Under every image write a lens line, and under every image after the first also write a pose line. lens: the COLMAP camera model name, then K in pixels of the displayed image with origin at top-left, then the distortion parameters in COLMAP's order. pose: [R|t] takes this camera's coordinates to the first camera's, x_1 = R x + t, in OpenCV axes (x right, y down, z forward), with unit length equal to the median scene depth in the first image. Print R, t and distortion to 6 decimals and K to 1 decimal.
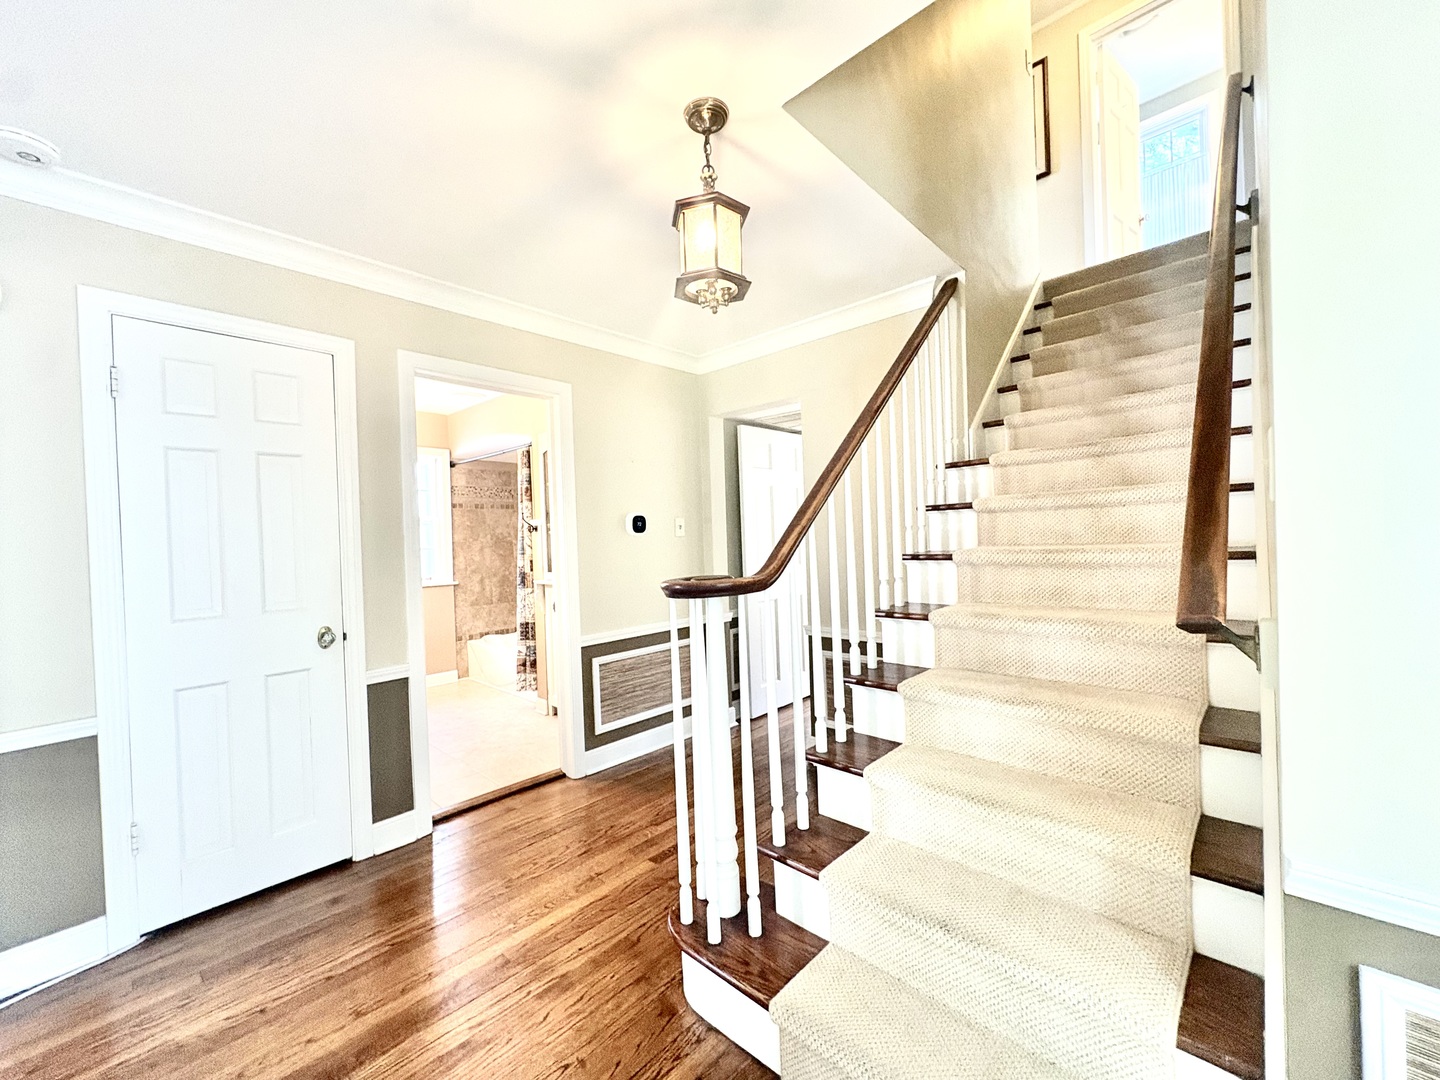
lens RADIAL K [[571.2, 0, 725.5], [0, 571.2, 538.6], [0, 0, 1]] dist [0.001050, 0.000943]
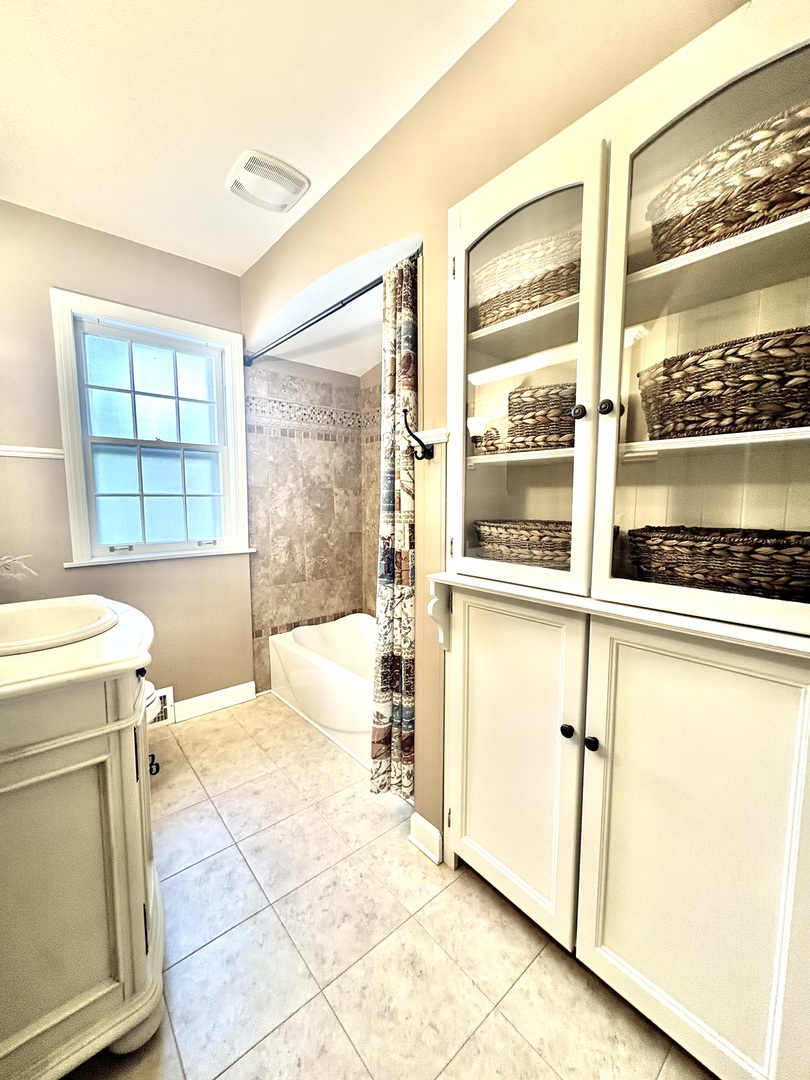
lens RADIAL K [[428.4, 0, 402.5], [0, 428.4, 543.6], [0, 0, 1]] dist [0.001050, 0.000943]
pose [[0.993000, 0.046013, -0.108780, -0.307873], [-0.035075, 0.994328, 0.100411, 0.019334], [0.112783, -0.095892, 0.988982, 0.661865]]
